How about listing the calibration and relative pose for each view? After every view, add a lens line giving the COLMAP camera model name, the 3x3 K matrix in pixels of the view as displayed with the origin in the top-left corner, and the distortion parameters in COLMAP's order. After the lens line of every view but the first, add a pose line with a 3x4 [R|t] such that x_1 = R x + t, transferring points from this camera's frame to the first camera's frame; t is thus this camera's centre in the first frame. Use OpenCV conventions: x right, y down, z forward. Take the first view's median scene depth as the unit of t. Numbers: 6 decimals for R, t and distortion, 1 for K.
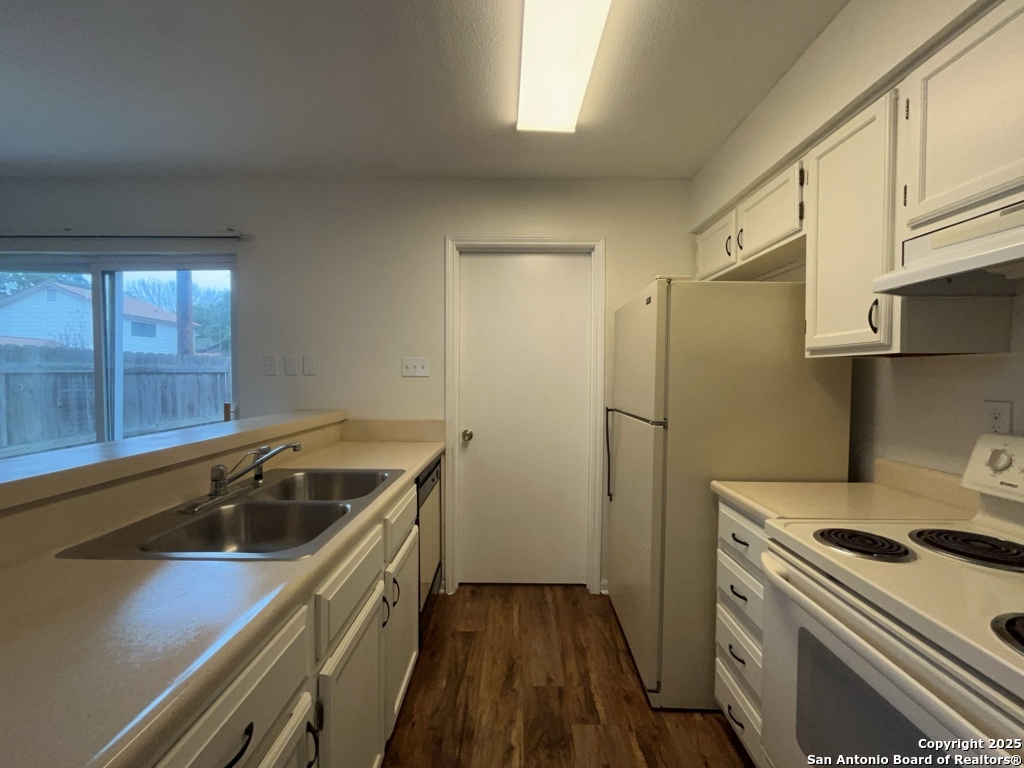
lens RADIAL K [[413.3, 0, 516.1], [0, 413.3, 384.8], [0, 0, 1]] dist [-0.001635, -0.000606]
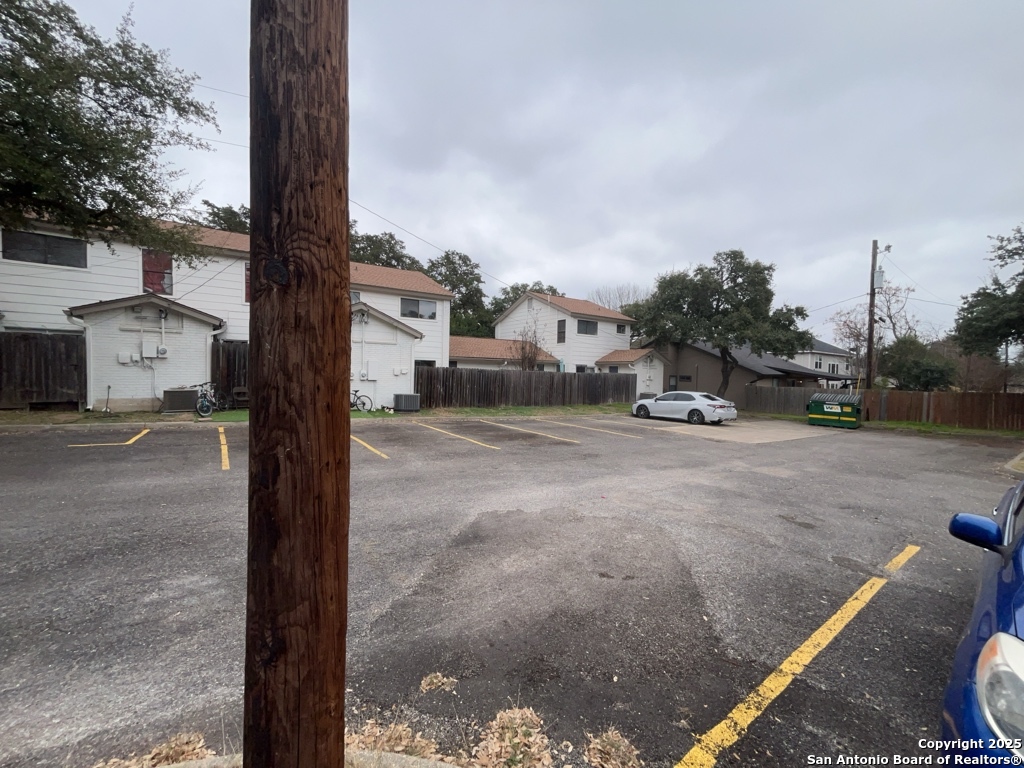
lens RADIAL K [[413.3, 0, 513.9], [0, 413.3, 383.0], [0, 0, 1]] dist [-0.001635, -0.000606]
pose [[0.579043, 0.029182, -0.814775, -2.958178], [-0.037999, 0.999239, 0.008784, 0.023268], [0.814411, 0.025874, 0.579711, 4.570547]]
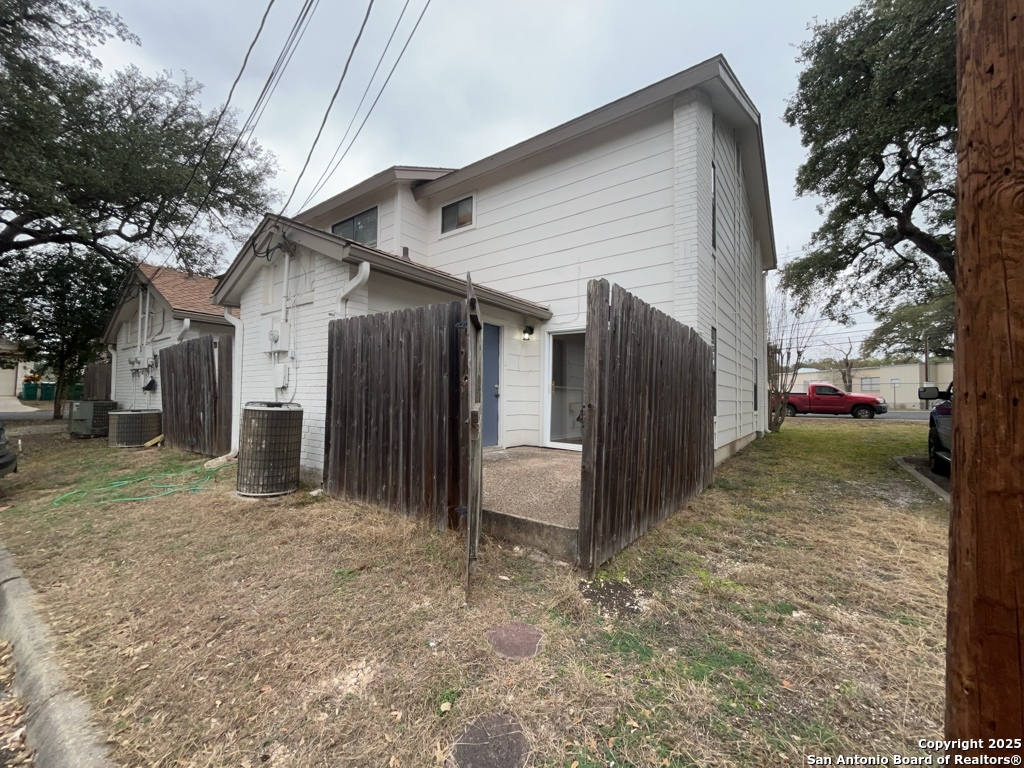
lens RADIAL K [[413.3, 0, 511.9], [0, 413.3, 385.3], [0, 0, 1]] dist [-0.001635, -0.000606]
pose [[-0.803892, -0.004254, 0.594760, -4.018540], [-0.005166, 0.999987, 0.000169, 0.292044], [-0.594753, -0.002936, -0.803903, 6.524769]]
